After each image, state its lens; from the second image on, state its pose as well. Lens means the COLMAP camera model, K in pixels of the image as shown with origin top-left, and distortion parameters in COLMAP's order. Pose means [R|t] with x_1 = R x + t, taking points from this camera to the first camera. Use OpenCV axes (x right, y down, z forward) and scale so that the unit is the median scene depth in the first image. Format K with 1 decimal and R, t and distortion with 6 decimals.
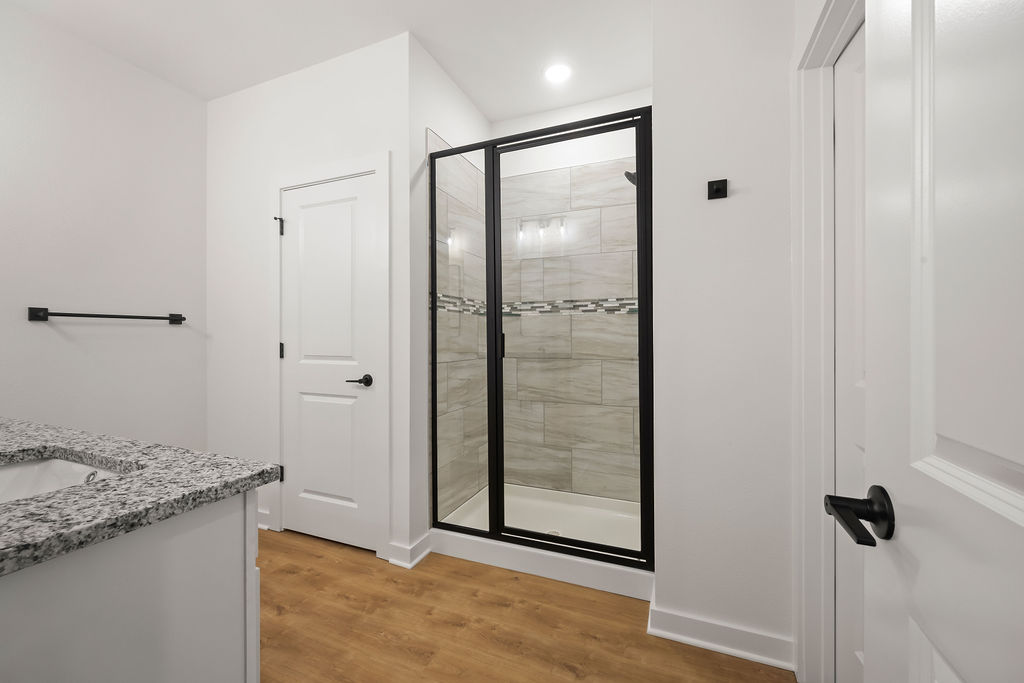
lens RADIAL K [[410.7, 0, 511.4], [0, 410.7, 339.3], [0, 0, 1]] dist [0.000454, 0.000073]
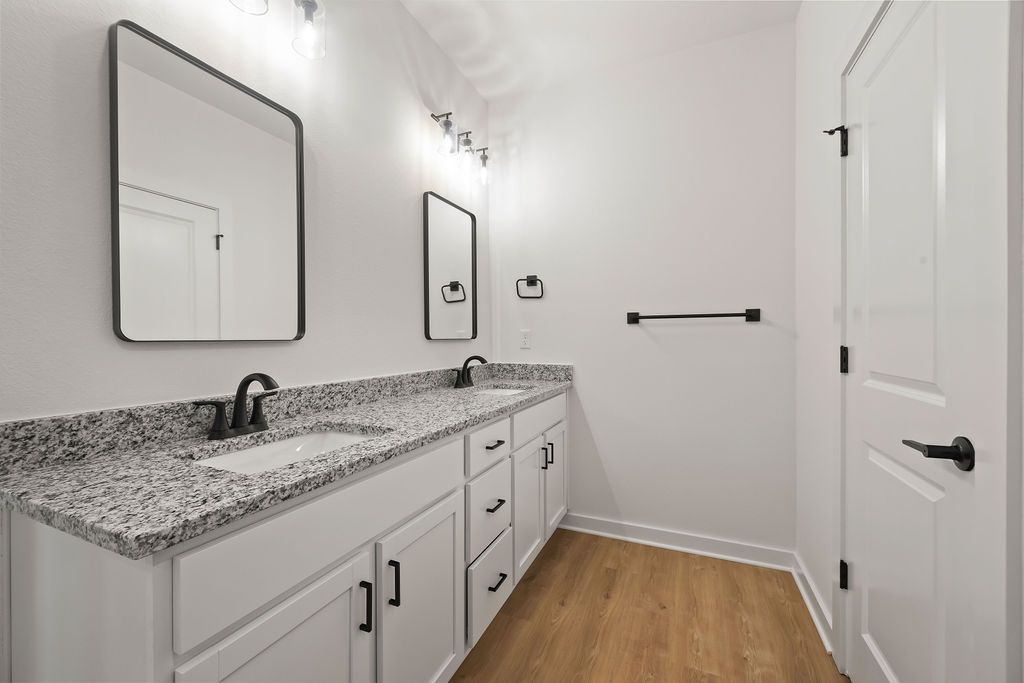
lens RADIAL K [[410.7, 0, 508.9], [0, 410.7, 342.5], [0, 0, 1]] dist [0.000454, 0.000073]
pose [[-0.023001, 0.010632, -0.999679, 0.023207], [-0.000725, 0.999943, 0.010651, -0.002653], [0.999735, 0.000969, -0.022992, 0.608146]]
